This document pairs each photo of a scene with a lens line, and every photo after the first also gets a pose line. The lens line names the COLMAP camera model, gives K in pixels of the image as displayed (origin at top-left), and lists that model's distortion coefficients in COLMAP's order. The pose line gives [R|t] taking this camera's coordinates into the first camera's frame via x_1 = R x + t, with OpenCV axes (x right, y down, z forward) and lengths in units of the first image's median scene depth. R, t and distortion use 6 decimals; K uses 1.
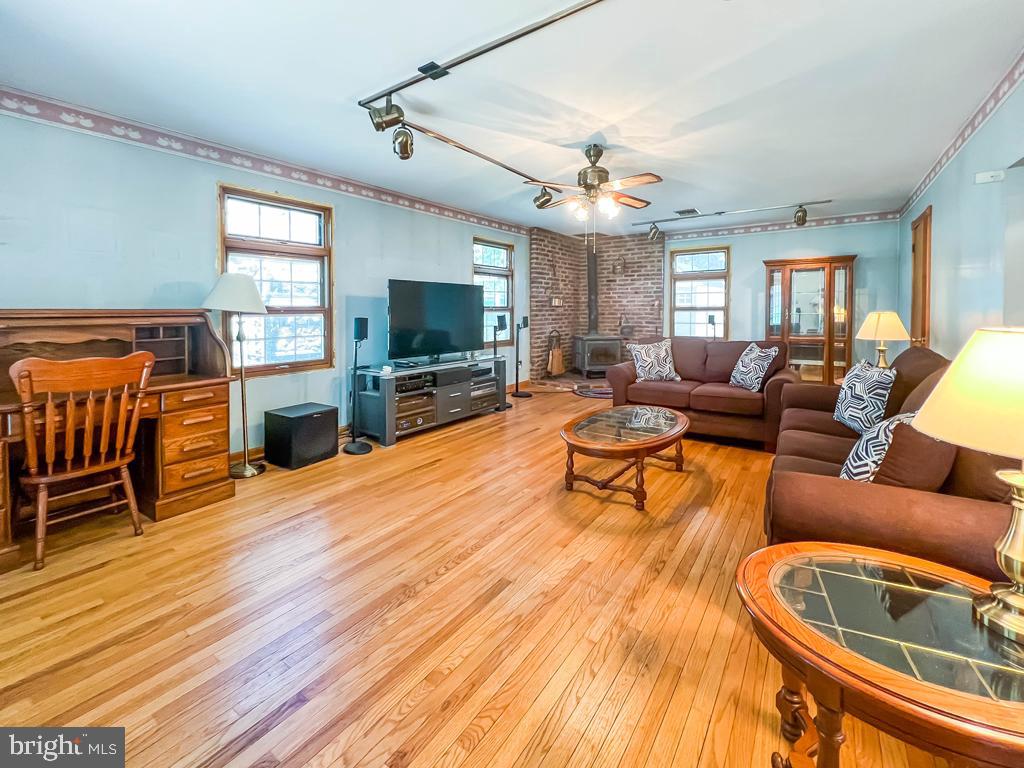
lens RADIAL K [[427.4, 0, 515.3], [0, 427.4, 327.6], [0, 0, 1]] dist [-0.001112, -0.000020]
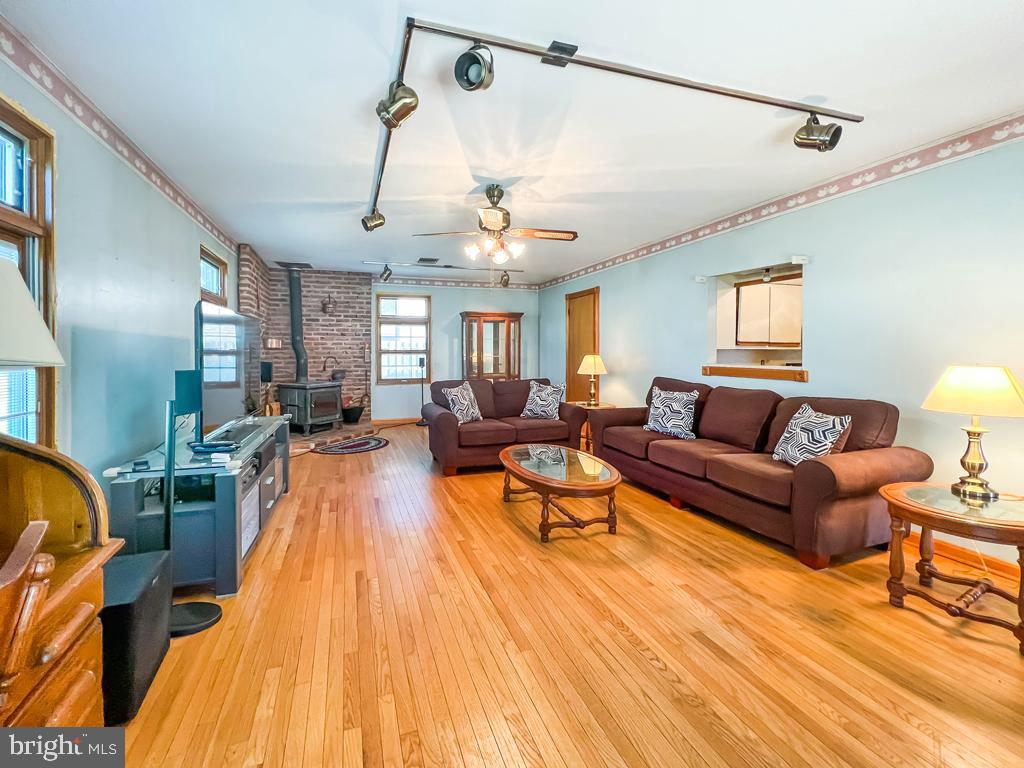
lens RADIAL K [[422.8, 0, 510.8], [0, 422.8, 362.6], [0, 0, 1]] dist [-0.000042, 0.000300]
pose [[0.629489, -0.017115, 0.776821, -0.285900], [0.030011, 0.999547, -0.002297, -0.010421], [-0.776430, 0.024759, 0.629717, 0.195557]]
